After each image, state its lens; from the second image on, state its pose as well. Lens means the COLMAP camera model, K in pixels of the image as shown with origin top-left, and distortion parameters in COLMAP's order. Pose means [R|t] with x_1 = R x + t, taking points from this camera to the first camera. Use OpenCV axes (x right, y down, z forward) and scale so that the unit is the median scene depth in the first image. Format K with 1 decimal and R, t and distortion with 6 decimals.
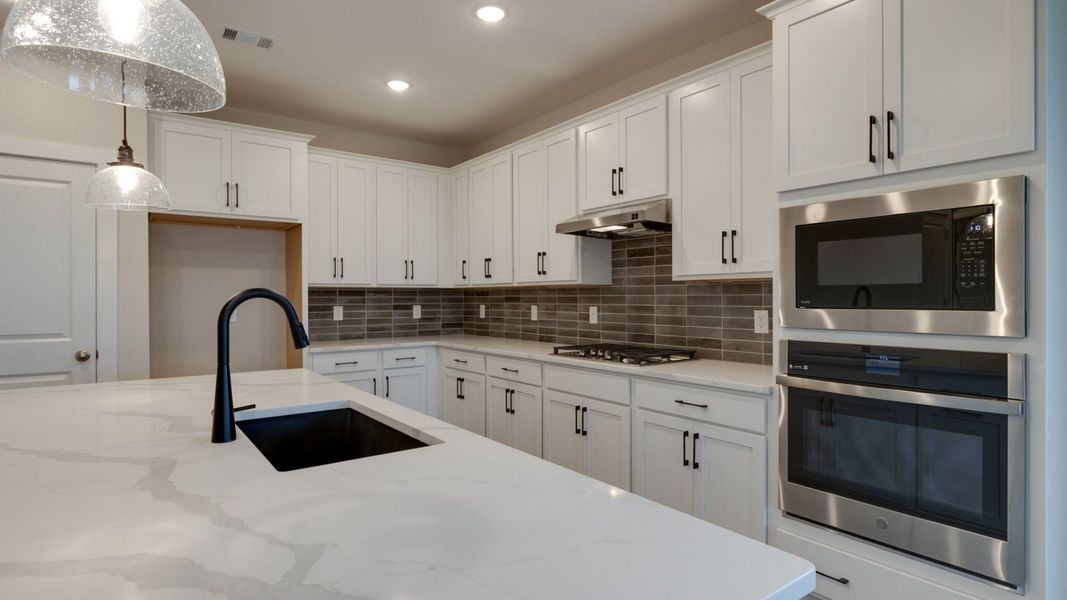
lens RADIAL K [[552.0, 0, 533.5], [0, 552.0, 300.0], [0, 0, 1]] dist [-0.000686, -0.000529]
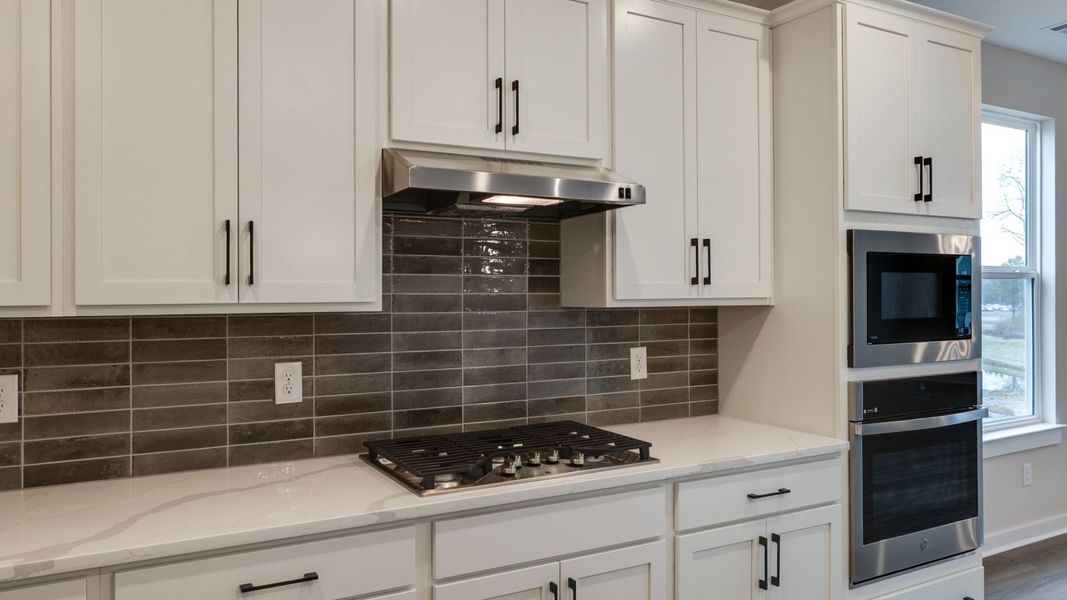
lens RADIAL K [[761.2, 0, 533.8], [0, 761.2, 287.3], [0, 0, 1]] dist [-0.003207, 0.000400]
pose [[0.128023, 0.008088, 0.991738, -0.454124], [0.006376, 0.999939, -0.008978, -0.039678], [-0.991751, 0.007473, 0.127964, 0.773301]]
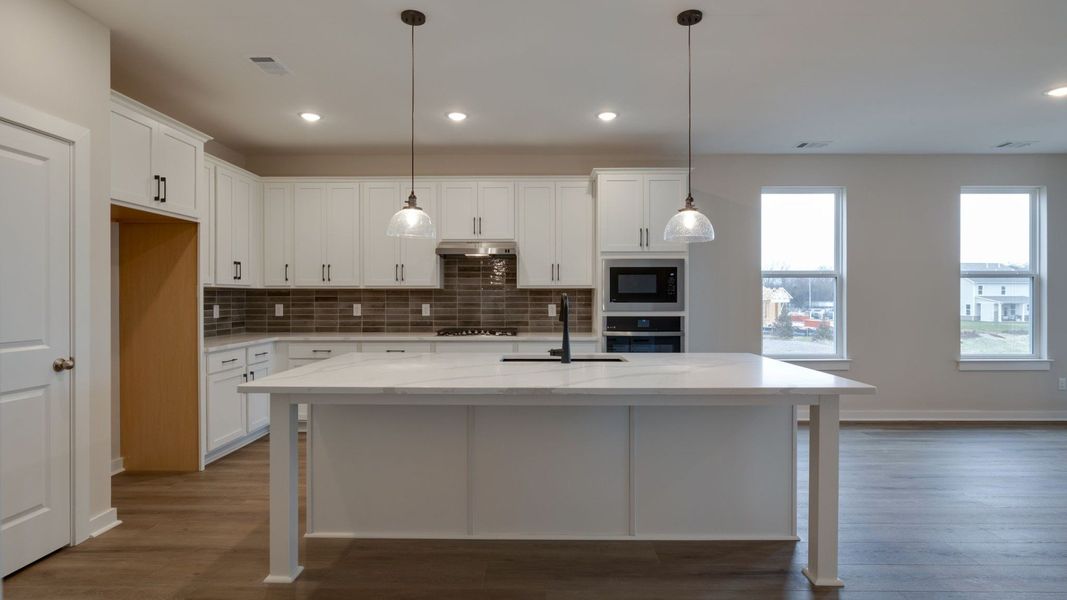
lens RADIAL K [[535.2, 0, 533.5], [0, 535.2, 300.0], [0, 0, 1]] dist [-0.003073, -0.000614]
pose [[0.603986, -0.001869, 0.796993, -0.863737], [0.002212, 0.999997, 0.000669, 0.001376], [-0.796992, 0.001359, 0.603989, -0.064185]]
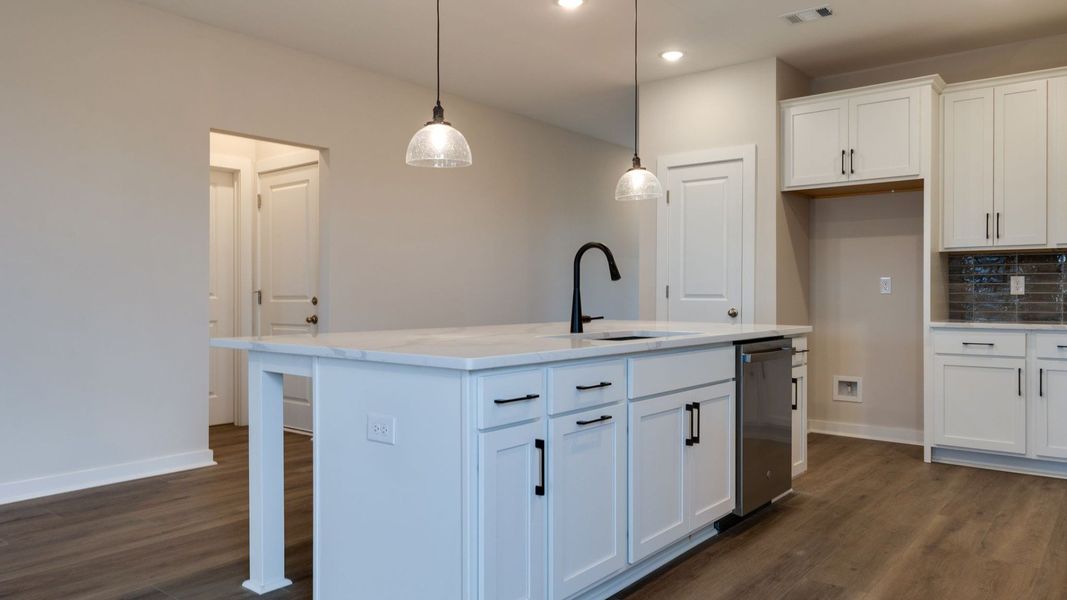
lens RADIAL K [[746.1, 0, 533.5], [0, 746.1, 300.0], [0, 0, 1]] dist [0.002744, 0.002919]
pose [[0.249580, 0.009738, -0.968305, 0.600790], [-0.006641, 0.999943, 0.008345, 0.050164], [0.968331, 0.004348, 0.249631, 0.111270]]
